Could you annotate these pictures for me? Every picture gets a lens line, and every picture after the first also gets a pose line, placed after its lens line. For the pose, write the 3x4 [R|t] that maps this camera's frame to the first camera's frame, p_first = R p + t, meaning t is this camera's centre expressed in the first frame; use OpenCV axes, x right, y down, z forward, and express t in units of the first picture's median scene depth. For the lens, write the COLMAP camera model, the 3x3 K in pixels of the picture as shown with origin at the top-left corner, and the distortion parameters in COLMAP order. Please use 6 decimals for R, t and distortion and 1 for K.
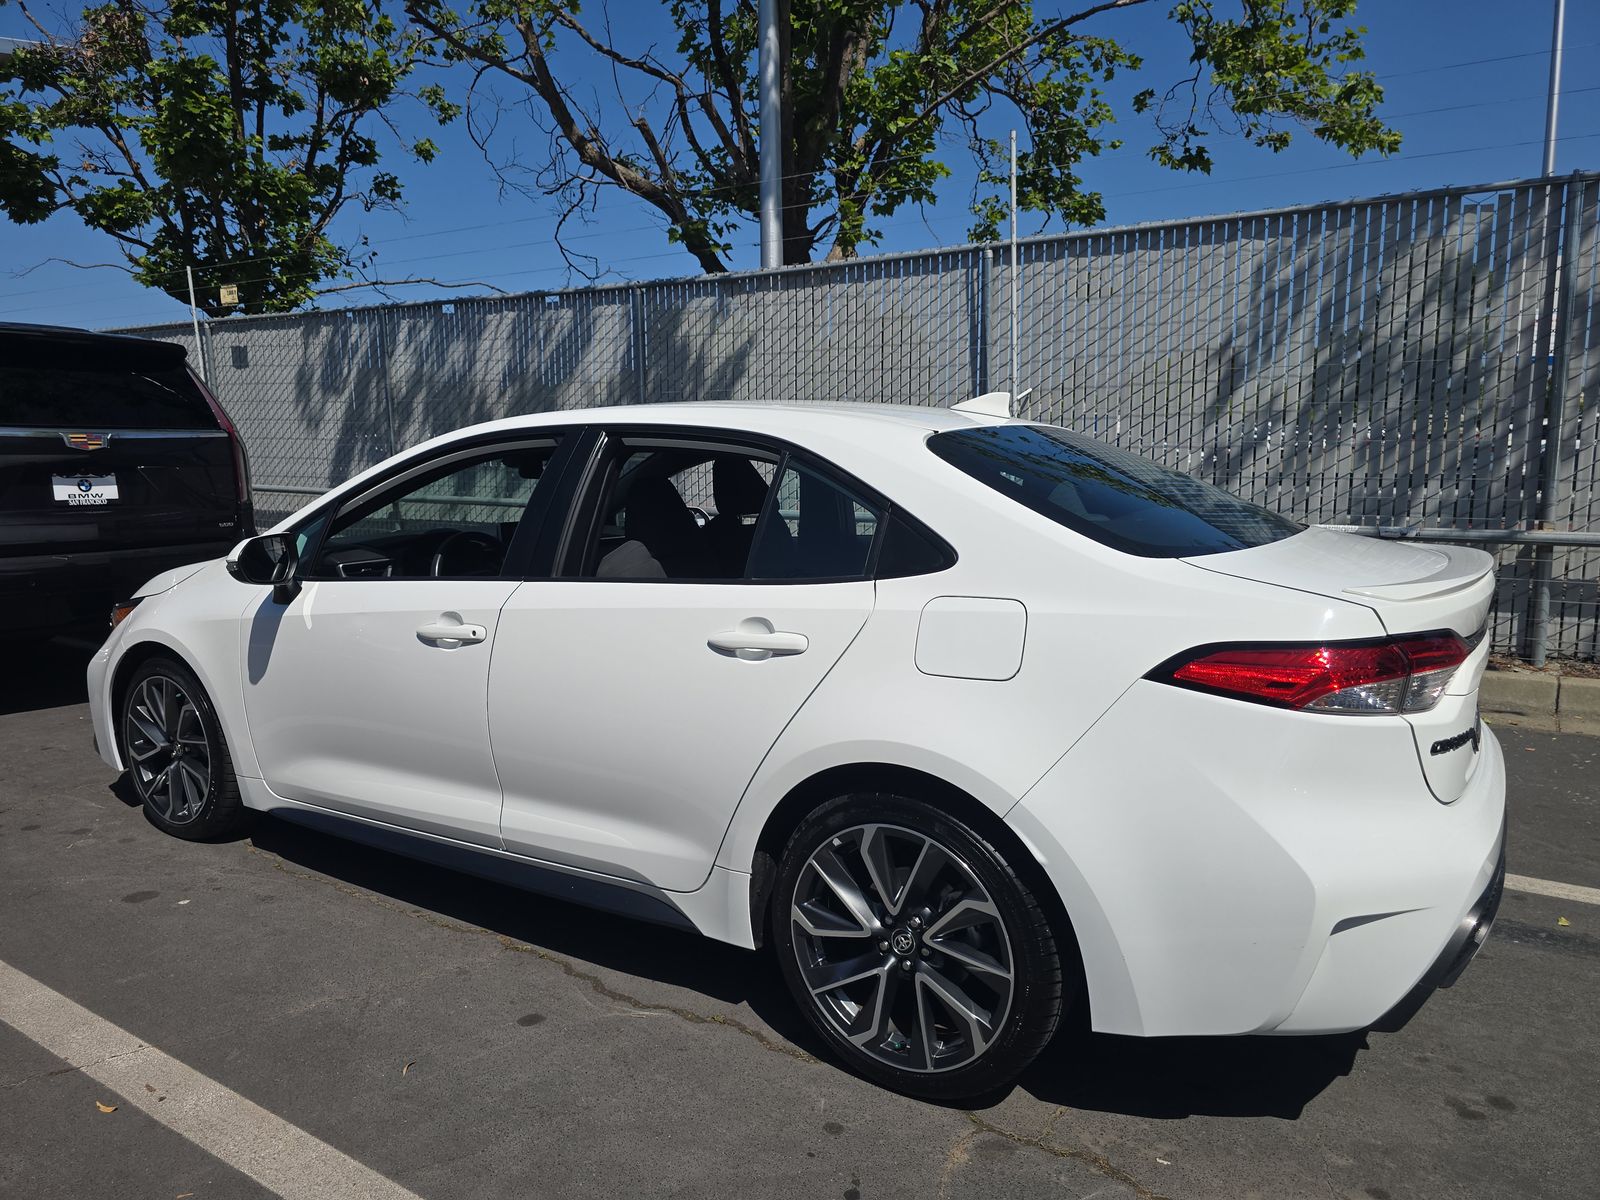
lens RADIAL K [[1112.3, 0, 792.5], [0, 1112.3, 596.9], [0, 0, 1]] dist [0.026243, -0.012814]
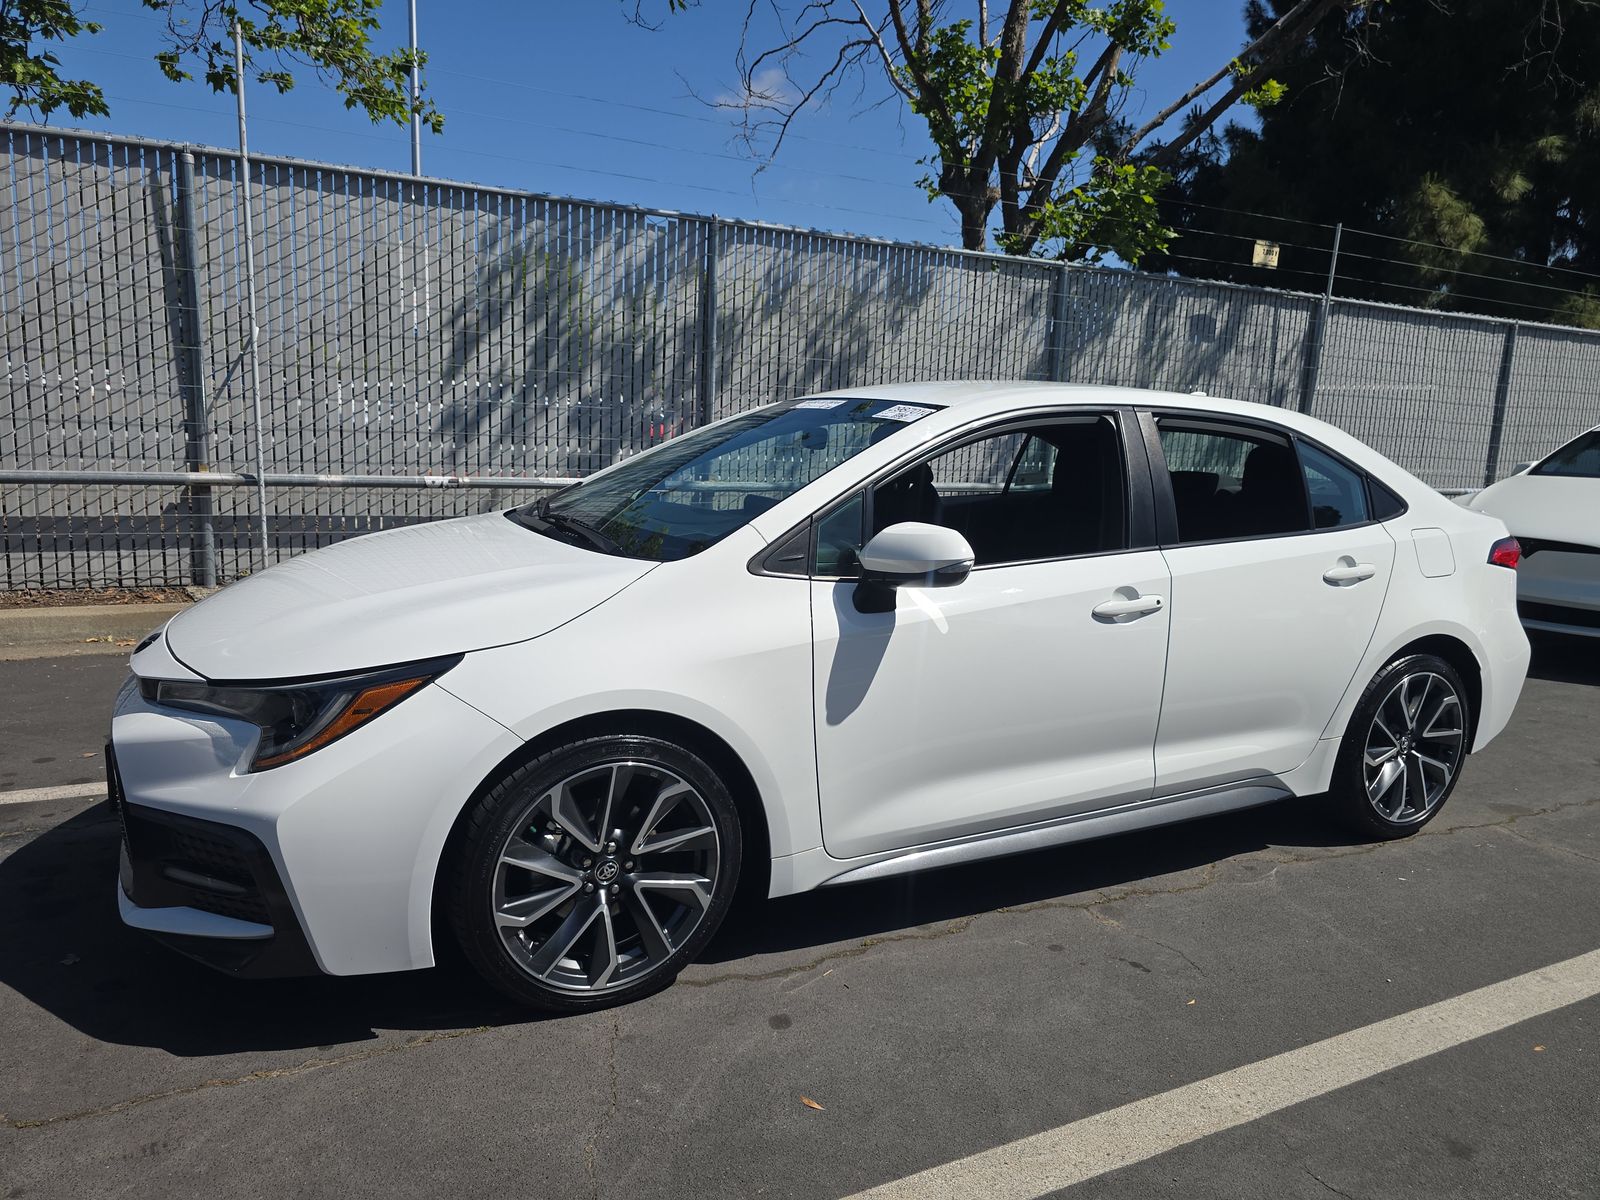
lens RADIAL K [[1112.3, 0, 797.4], [0, 1112.3, 597.9], [0, 0, 1]] dist [0.026243, -0.012814]
pose [[0.465130, -0.114472, 0.877810, -0.431010], [0.074285, 0.993154, 0.090152, -0.029167], [-0.882120, 0.023276, 0.470449, 0.248885]]
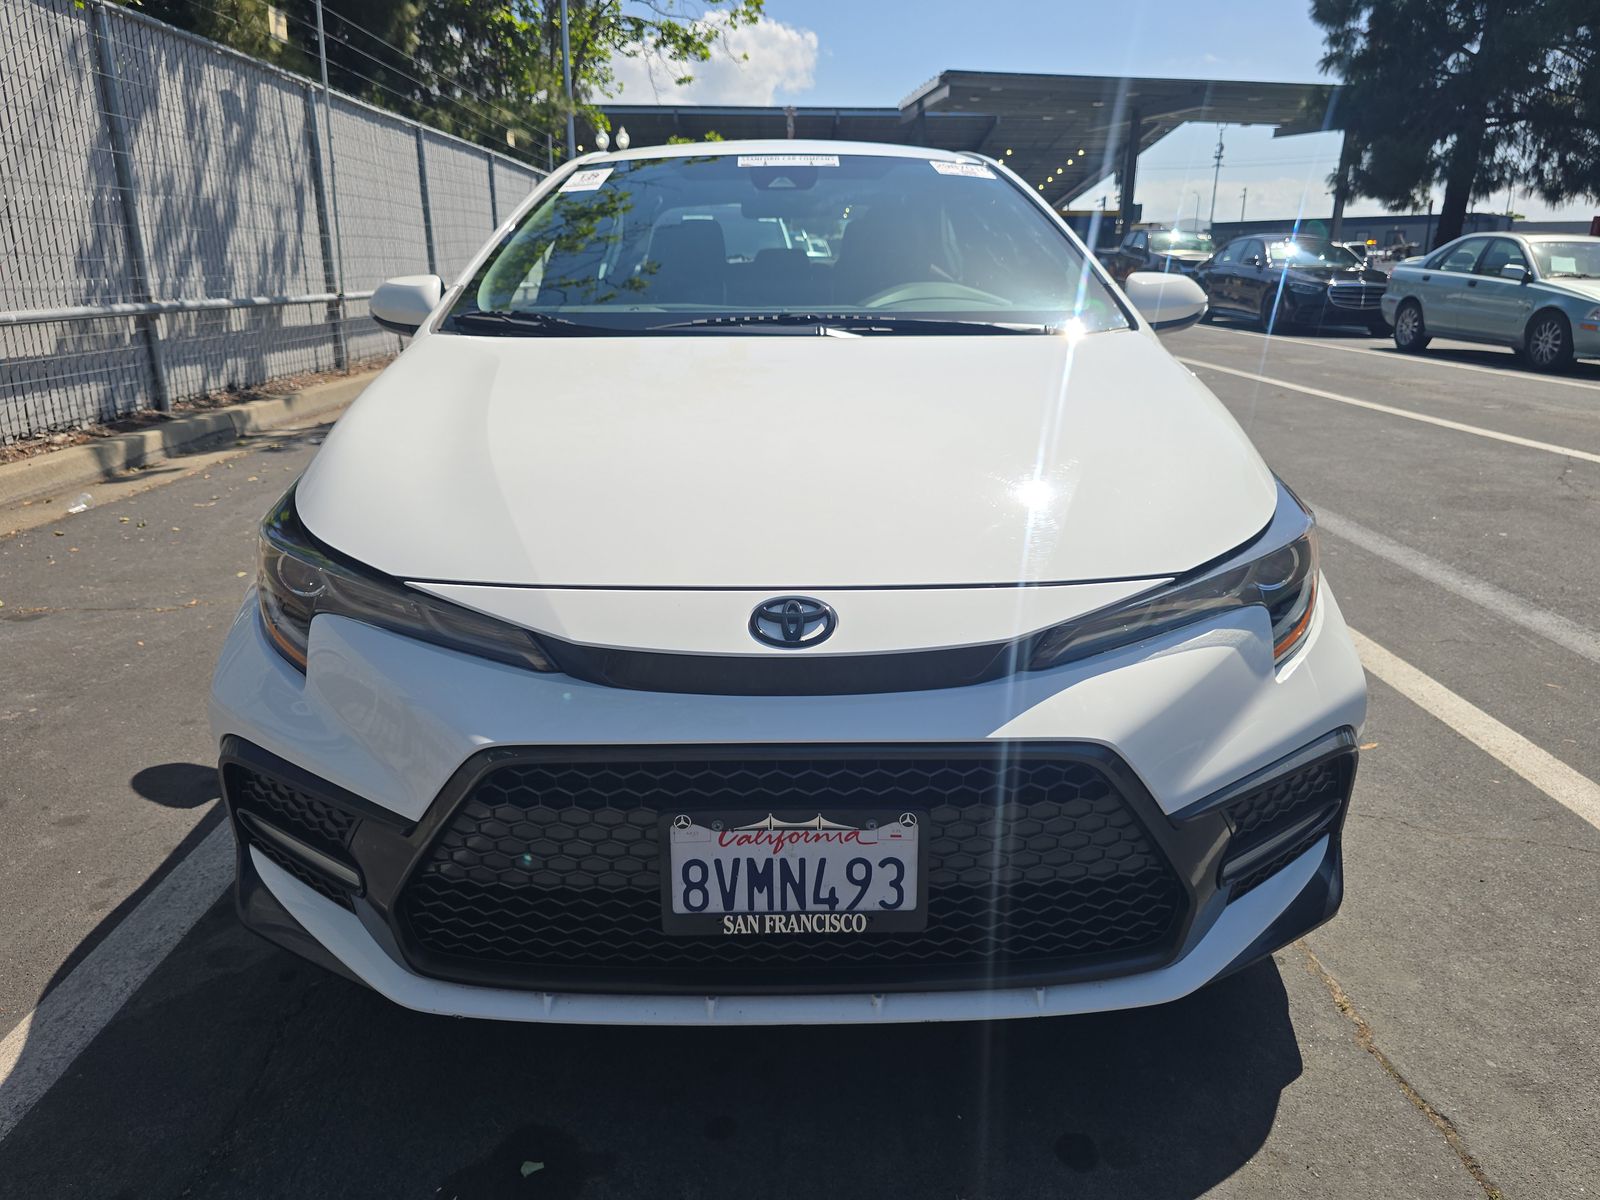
lens RADIAL K [[1112.3, 0, 803.3], [0, 1112.3, 603.2], [0, 0, 1]] dist [0.026243, -0.012814]
pose [[-0.575942, -0.228734, 0.784839, -0.408287], [0.116956, 0.927127, 0.356029, -0.038624], [-0.809081, 0.296843, -0.507219, 0.375465]]
